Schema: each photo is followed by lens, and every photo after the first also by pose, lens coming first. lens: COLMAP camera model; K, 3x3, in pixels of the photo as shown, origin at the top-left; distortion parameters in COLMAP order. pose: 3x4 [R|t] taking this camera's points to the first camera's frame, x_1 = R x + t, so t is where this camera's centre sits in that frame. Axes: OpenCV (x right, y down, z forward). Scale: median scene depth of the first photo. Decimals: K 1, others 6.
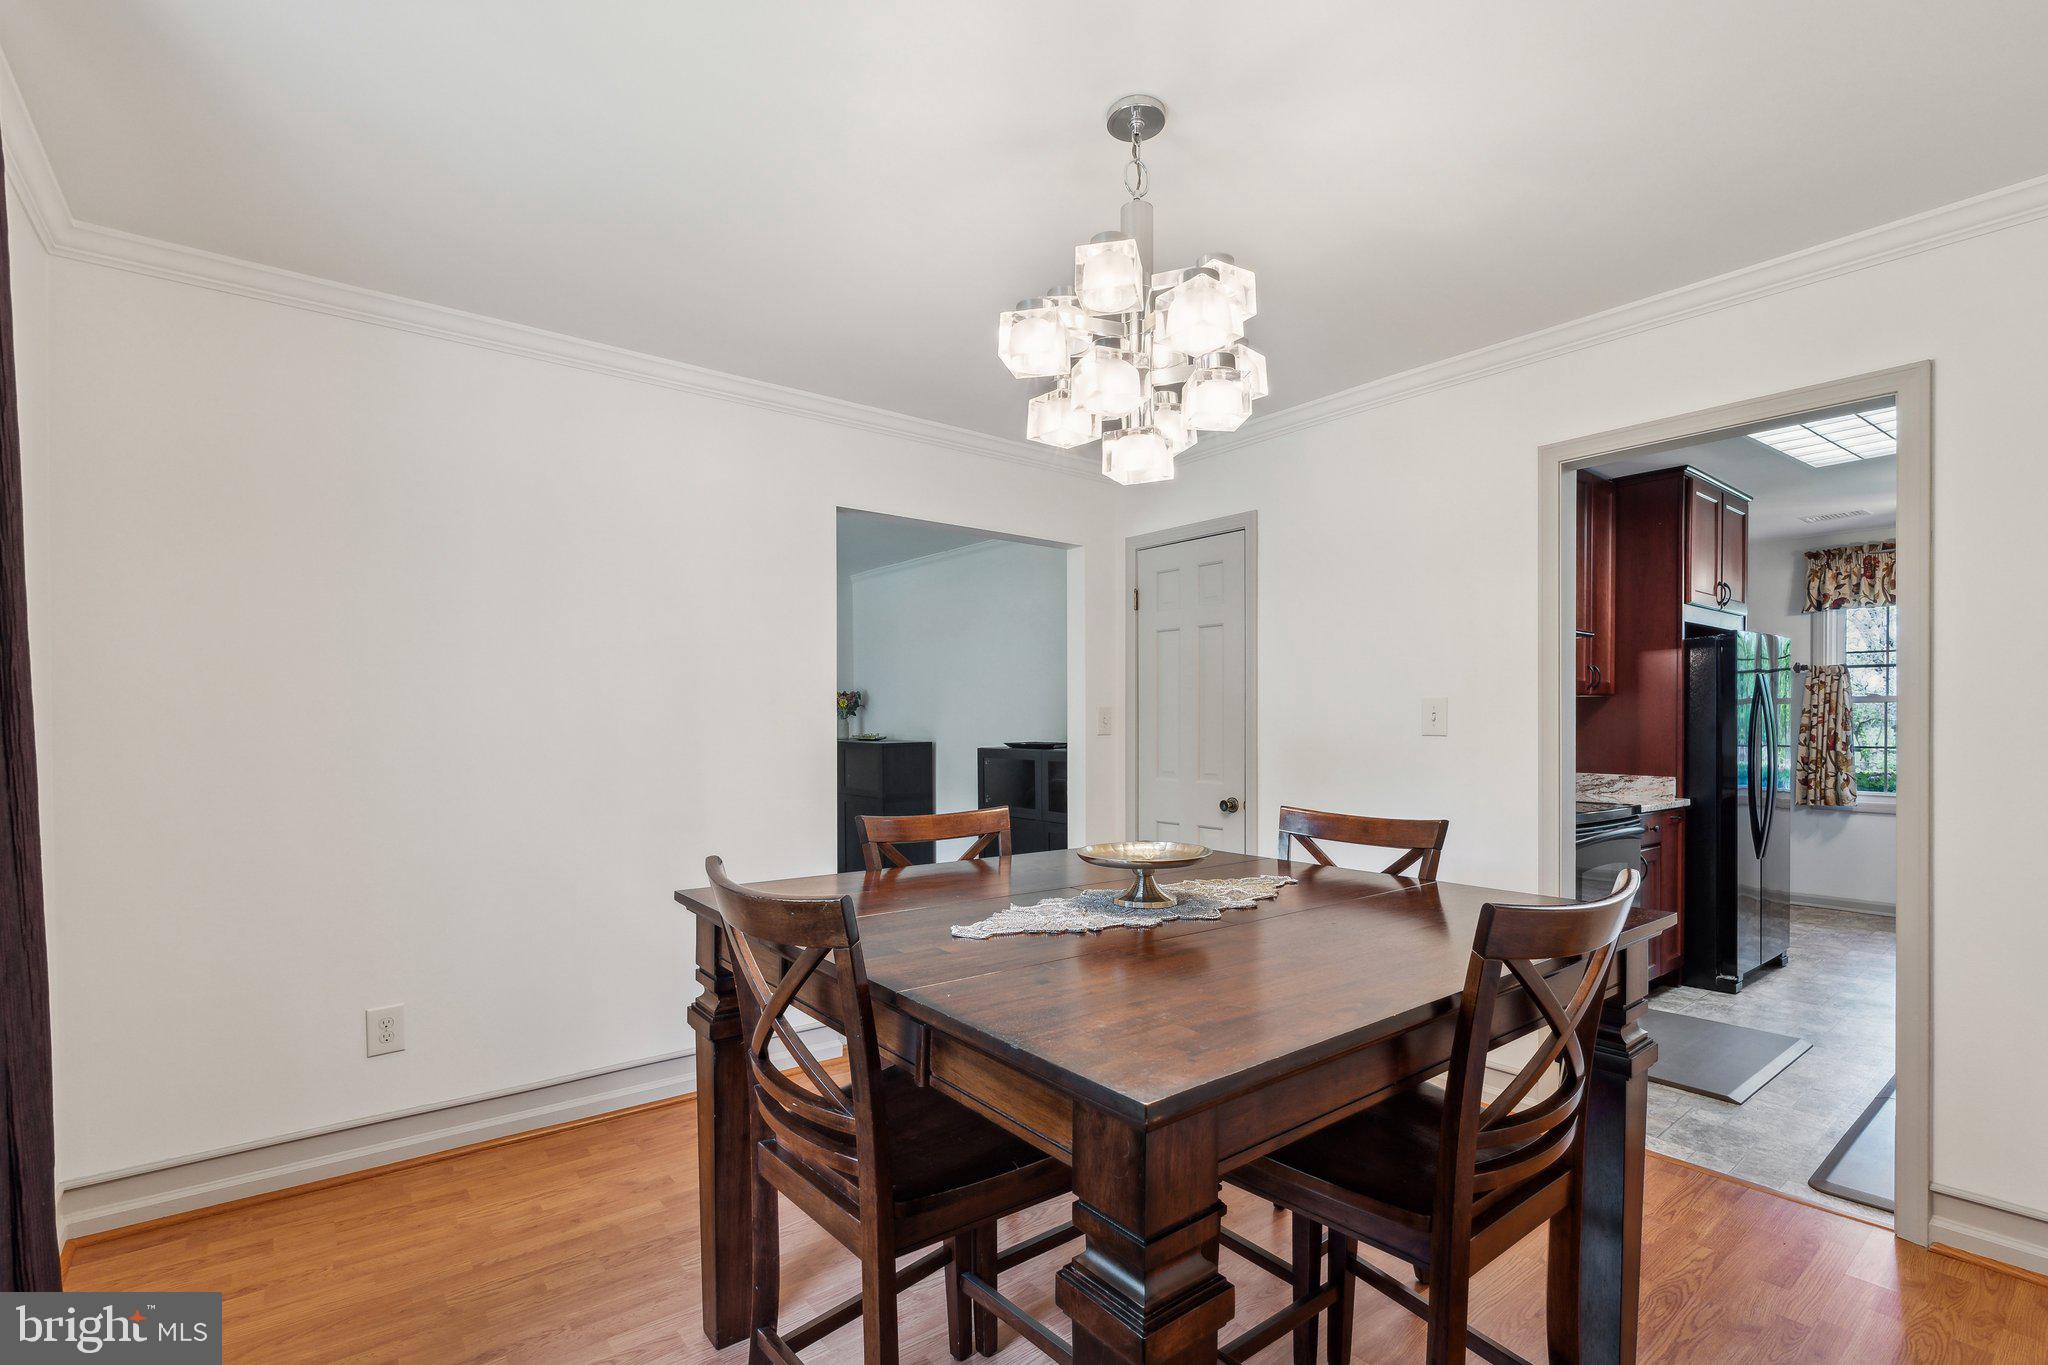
lens RADIAL K [[918.7, 0, 1024.9], [0, 918.7, 715.1], [0, 0, 1]] dist [-0.017074, 0.000283]
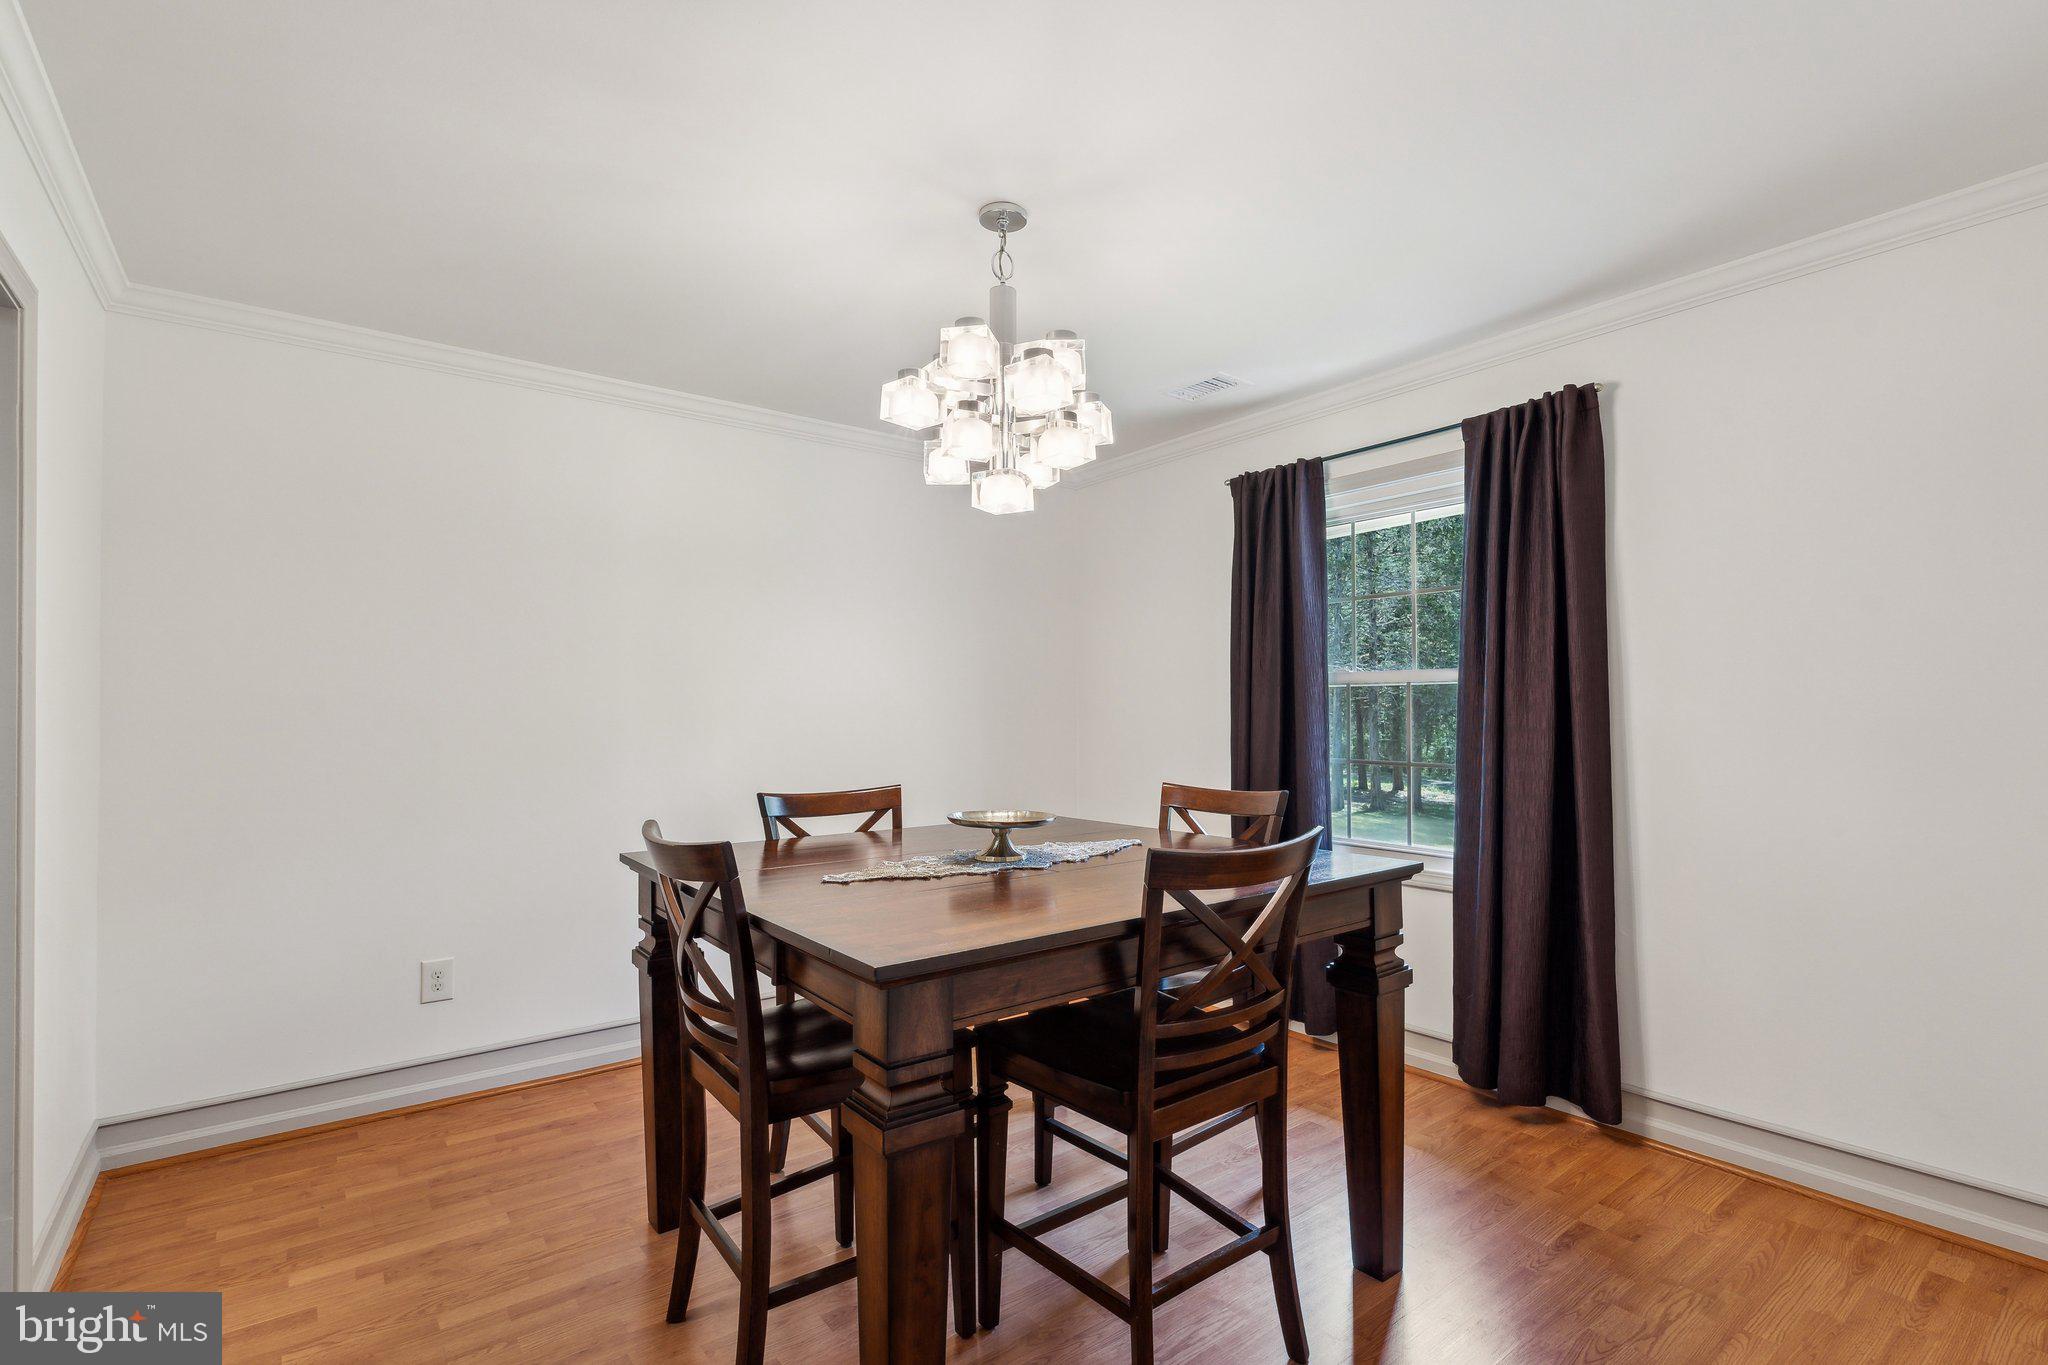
lens RADIAL K [[907.7, 0, 1024.0], [0, 907.7, 682.5], [0, 0, 1]] dist [-0.054892, 0.039919]
pose [[0.999901, -0.013312, -0.004526, 0.163279], [0.013193, 0.999593, -0.025279, 0.000143], [0.004861, 0.025217, 0.999670, -0.201704]]
